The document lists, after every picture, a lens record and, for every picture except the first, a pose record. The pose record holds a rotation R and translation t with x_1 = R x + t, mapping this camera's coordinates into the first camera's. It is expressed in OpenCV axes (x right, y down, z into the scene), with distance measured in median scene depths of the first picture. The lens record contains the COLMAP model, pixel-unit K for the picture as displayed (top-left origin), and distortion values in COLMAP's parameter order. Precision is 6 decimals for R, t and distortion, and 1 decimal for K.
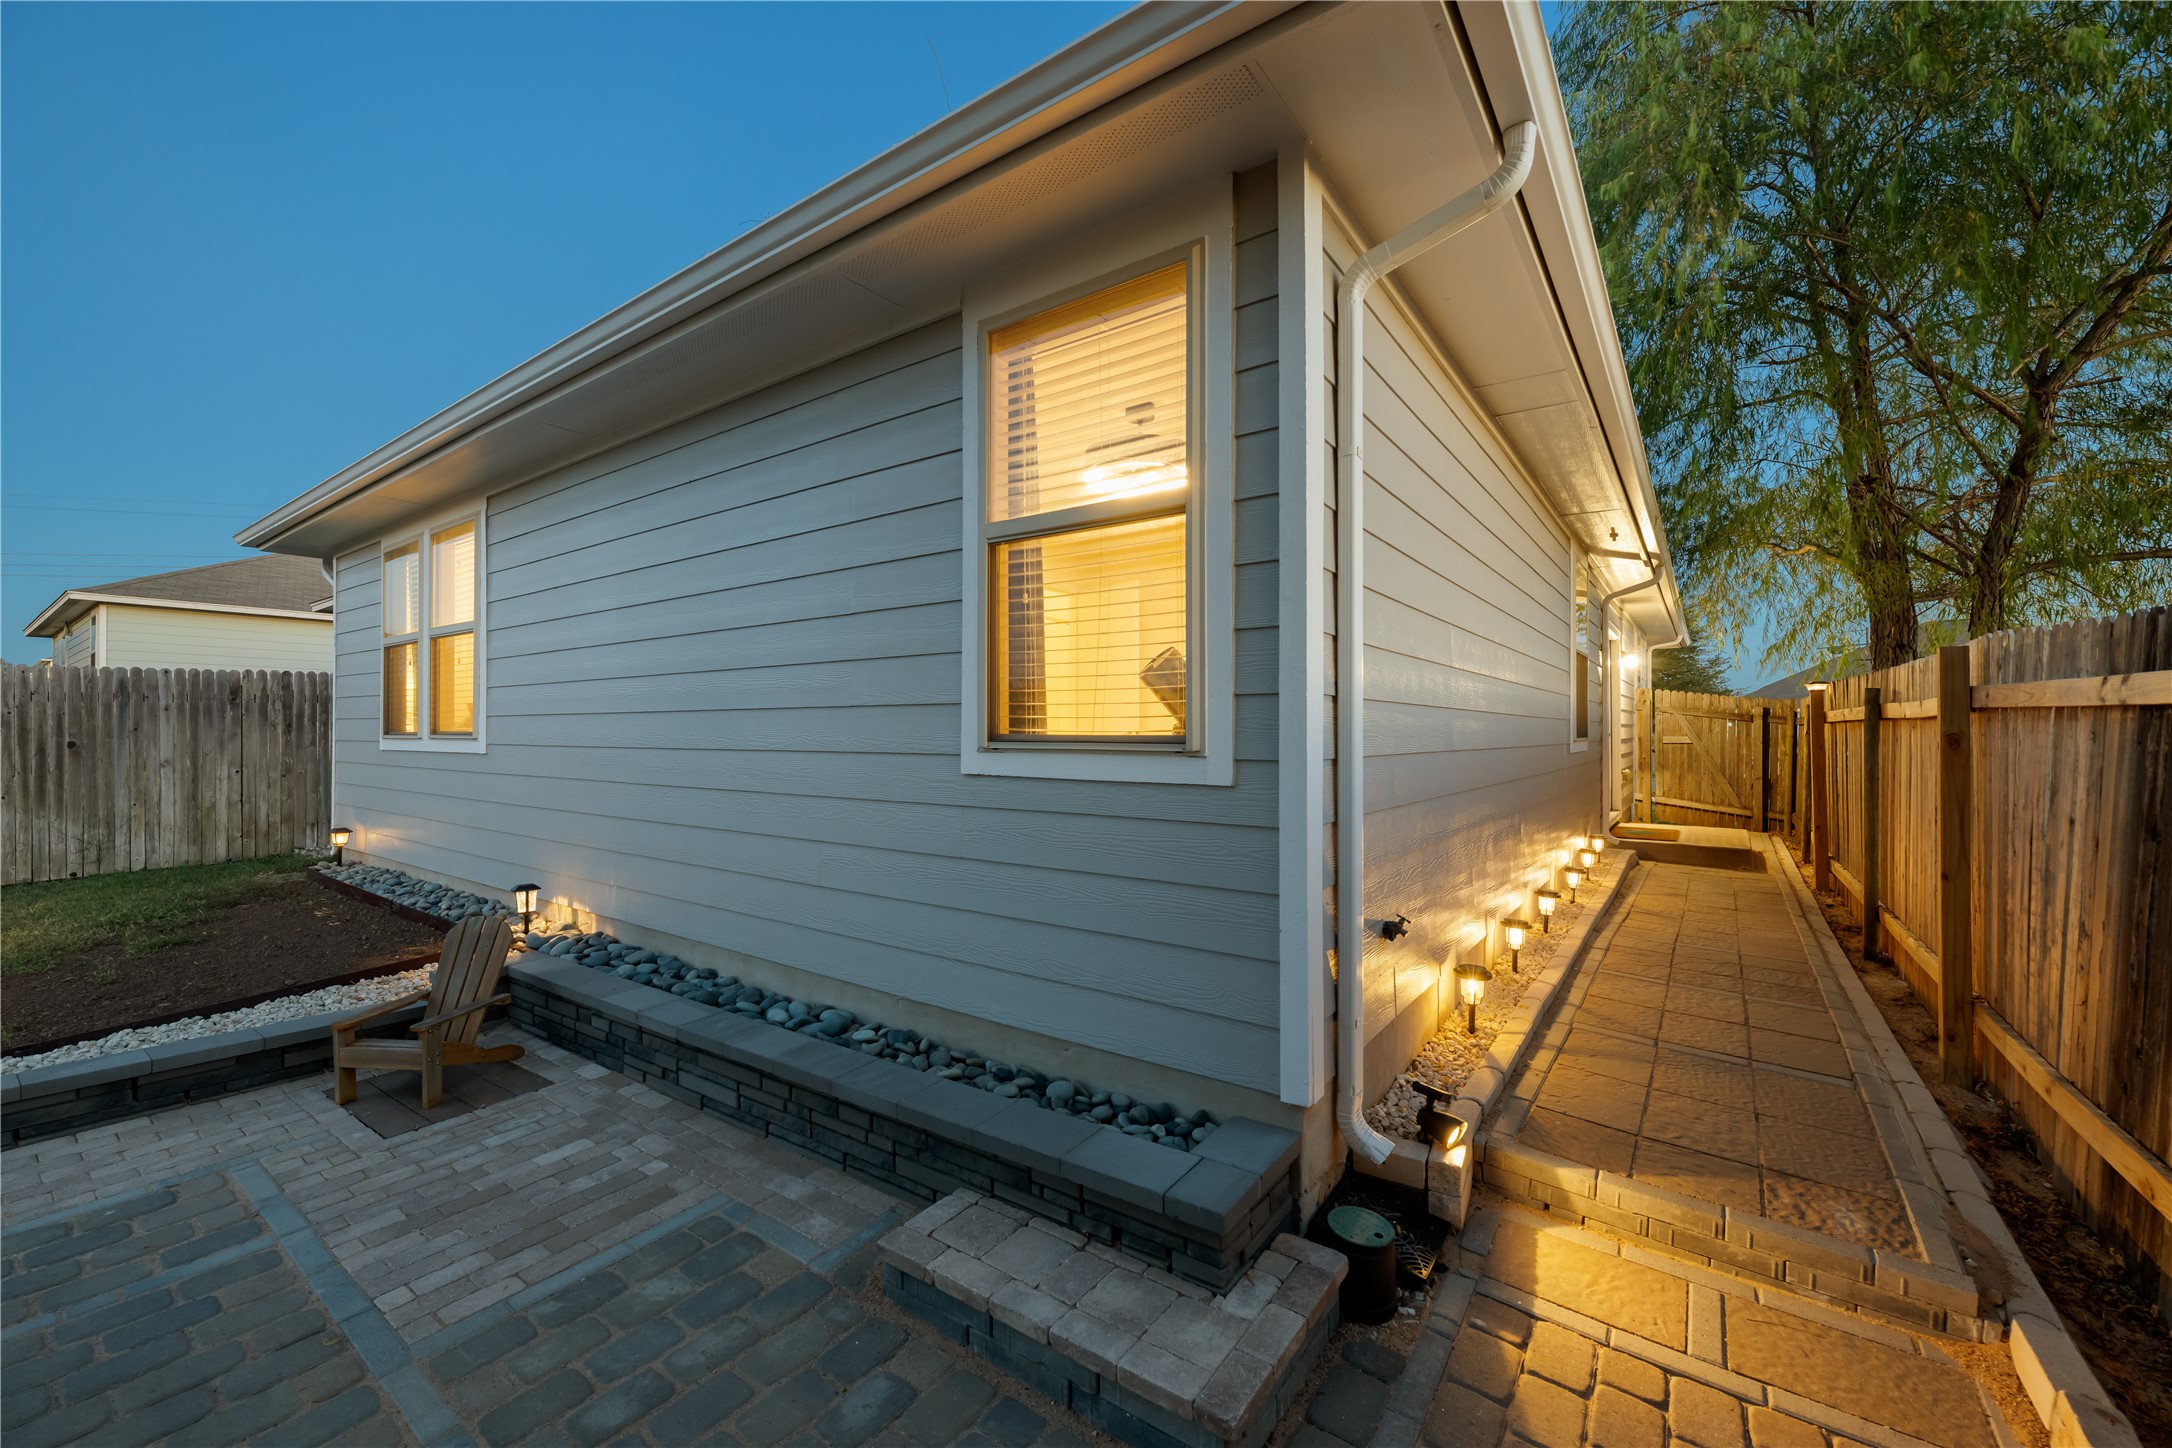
lens RADIAL K [[866.5, 0, 1086.0], [0, 866.5, 724.0], [0, 0, 1]] dist [-0.000214, 0.000033]
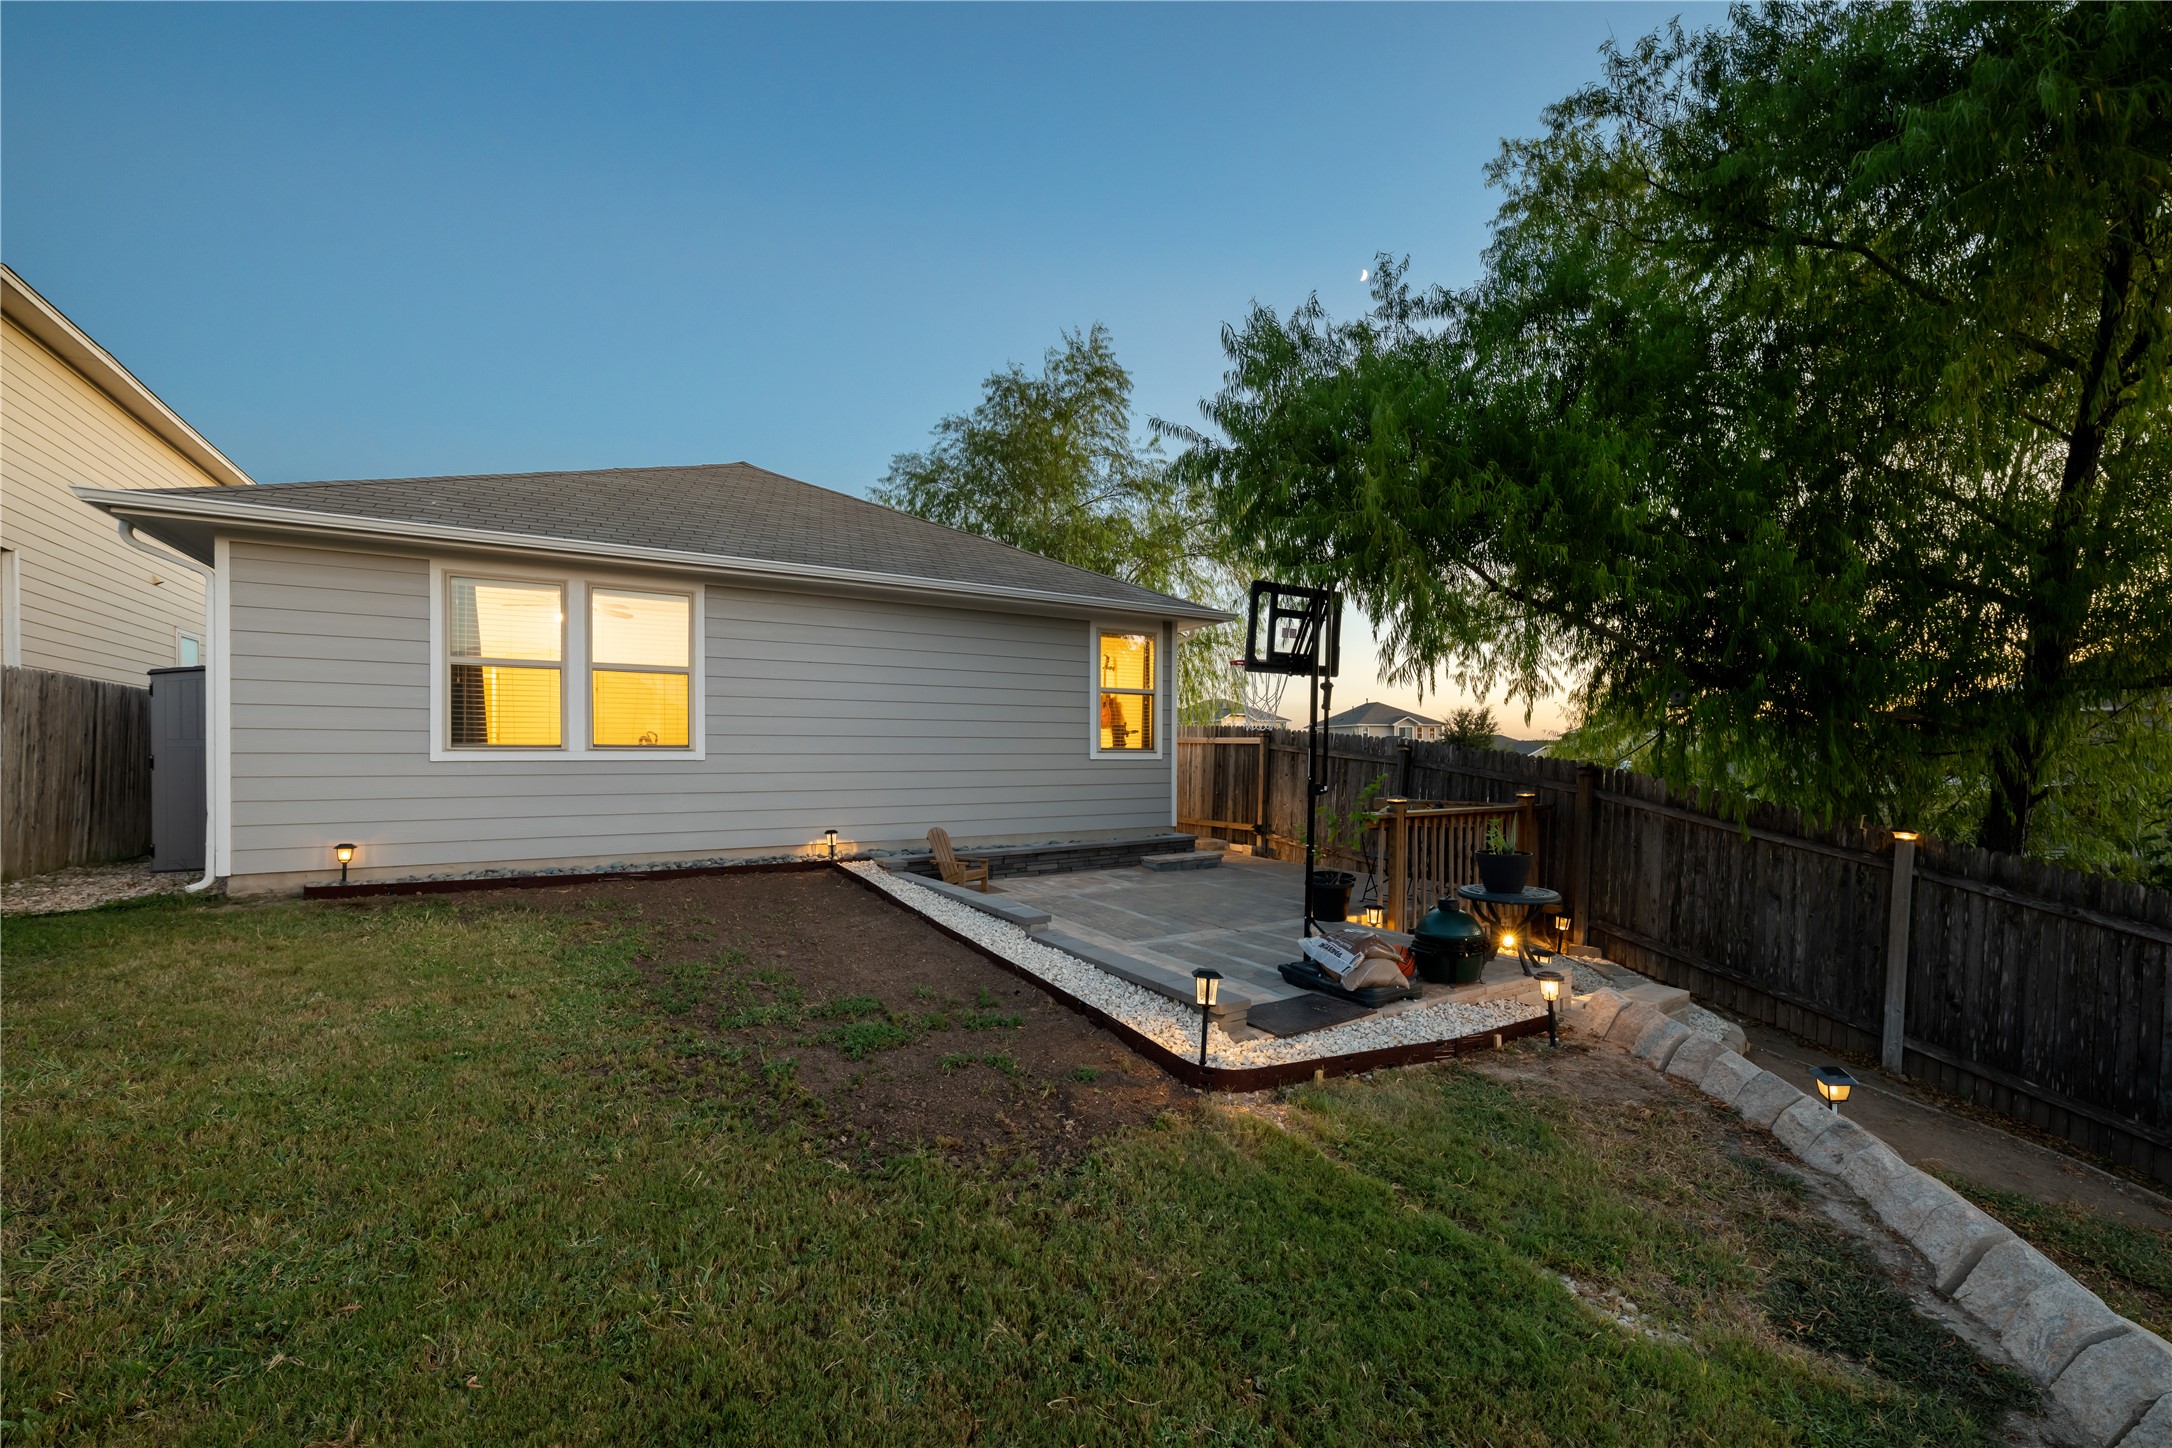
lens RADIAL K [[885.0, 0, 1093.4], [0, 885.0, 733.3], [0, 0, 1]] dist [-0.000744, -0.000084]
pose [[0.385228, 0.016180, 0.922680, -1.414747], [-0.008720, 0.999865, -0.013893, 0.003839], [-0.922780, -0.002694, 0.385317, -0.141334]]
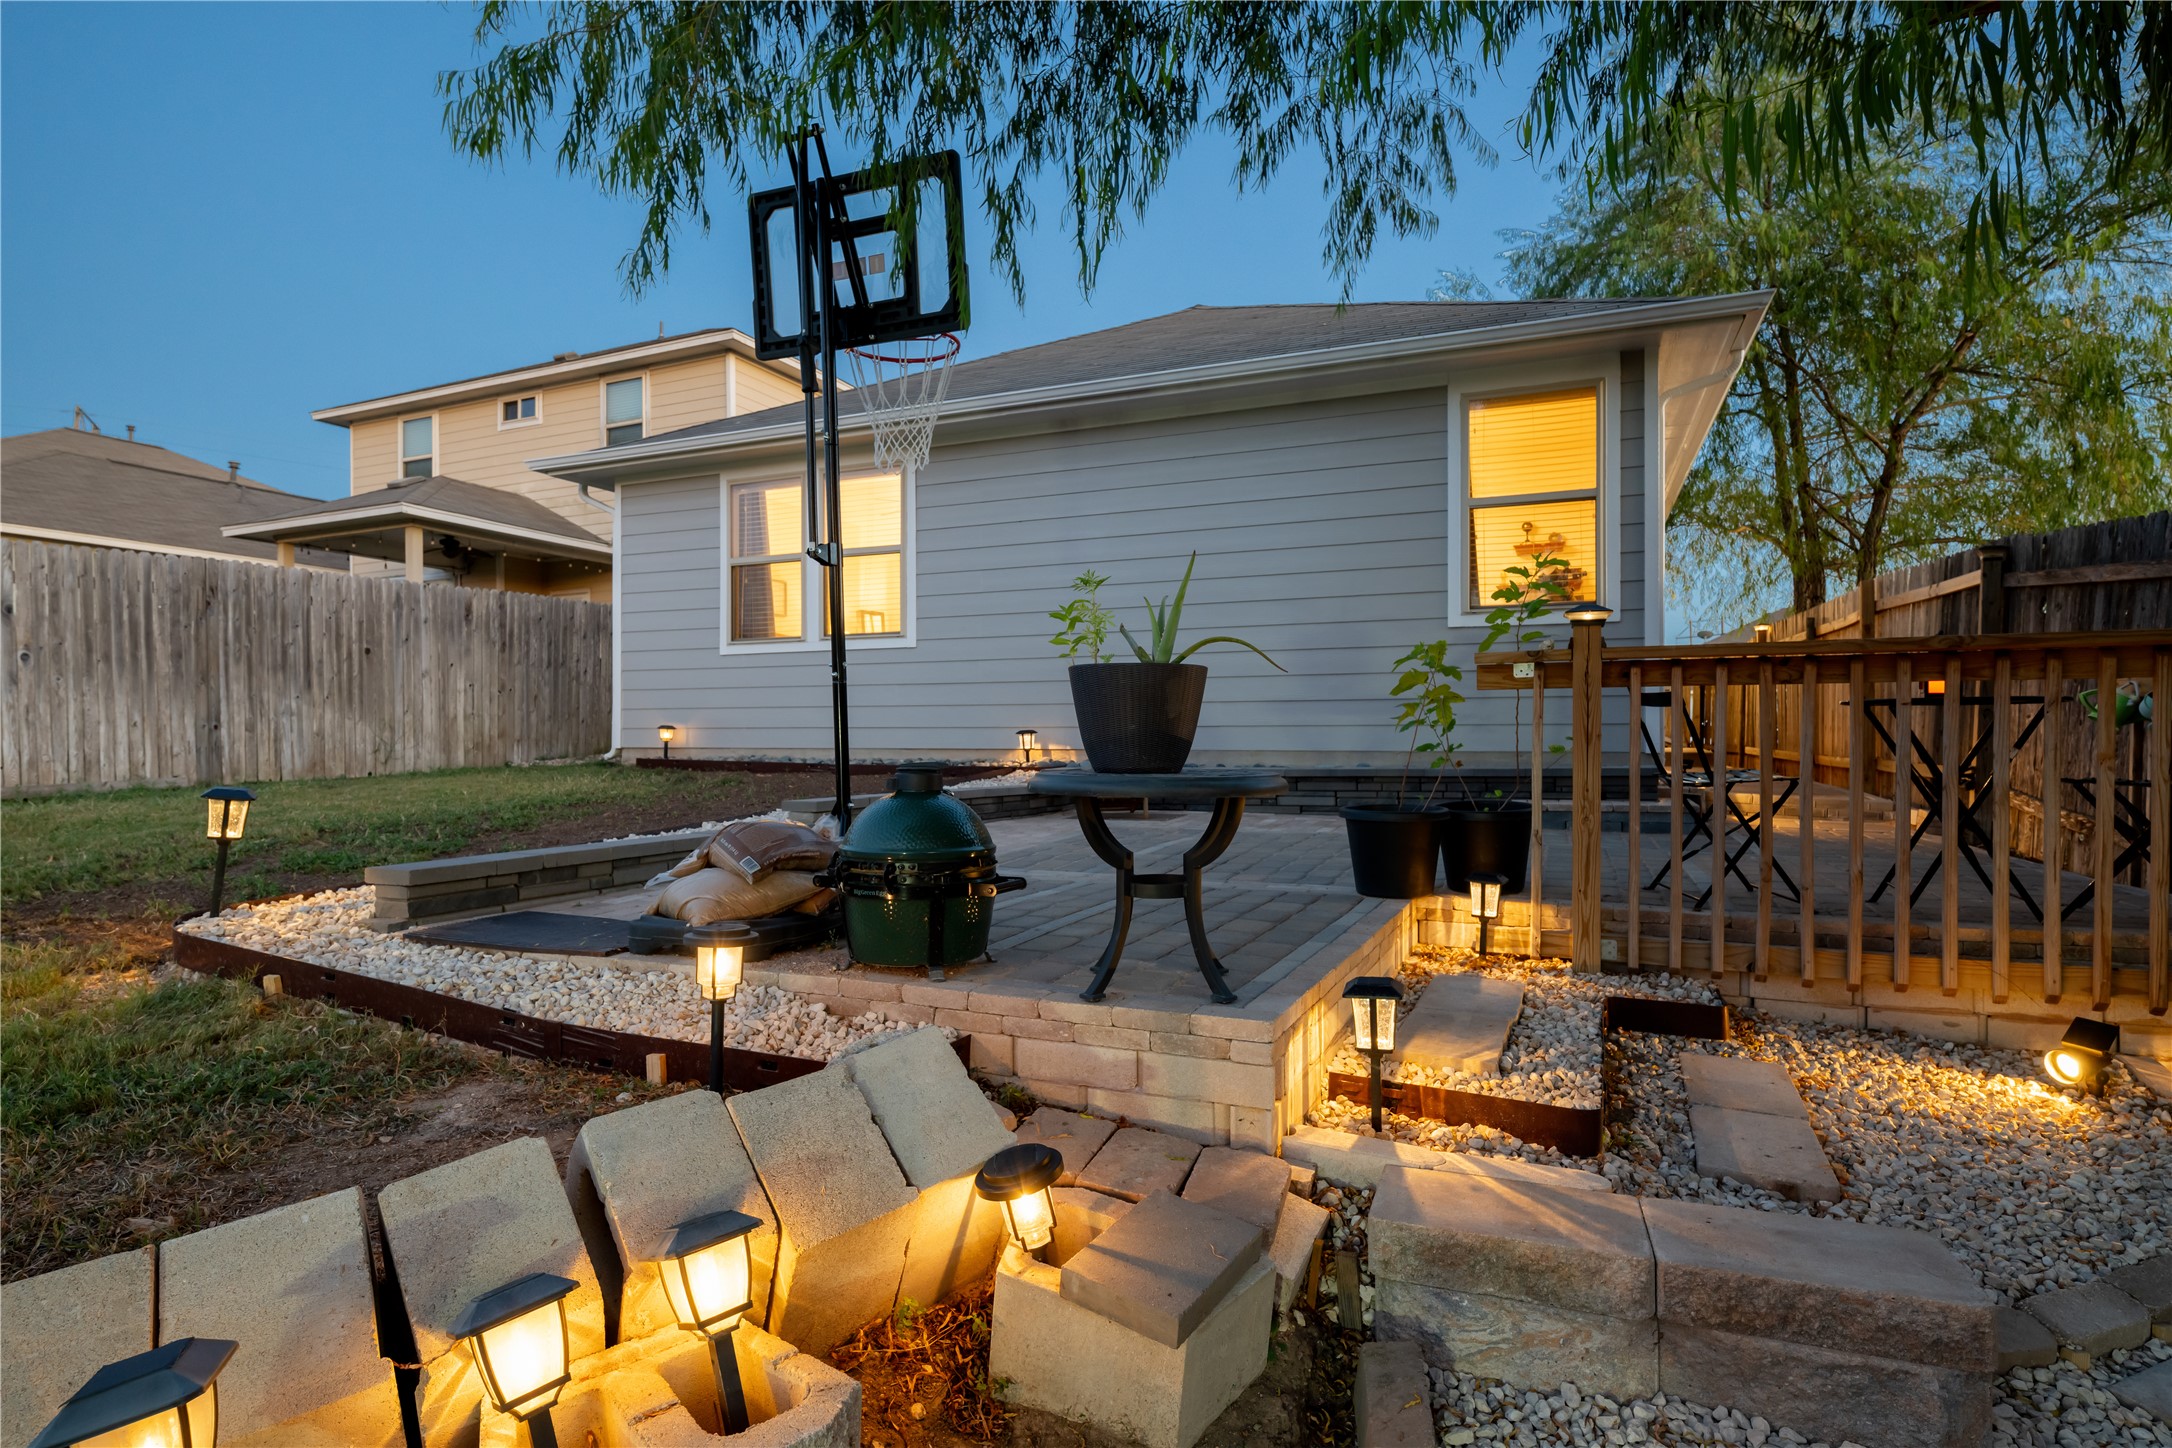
lens RADIAL K [[1113.2, 0, 1087.1], [0, 1113.2, 732.5], [0, 0, 1]] dist [-0.001726, 0.000646]
pose [[0.975700, -0.001838, 0.219103, -0.627789], [0.000270, 0.999974, 0.007187, 0.116614], [-0.219111, -0.006953, 0.975675, -0.528195]]
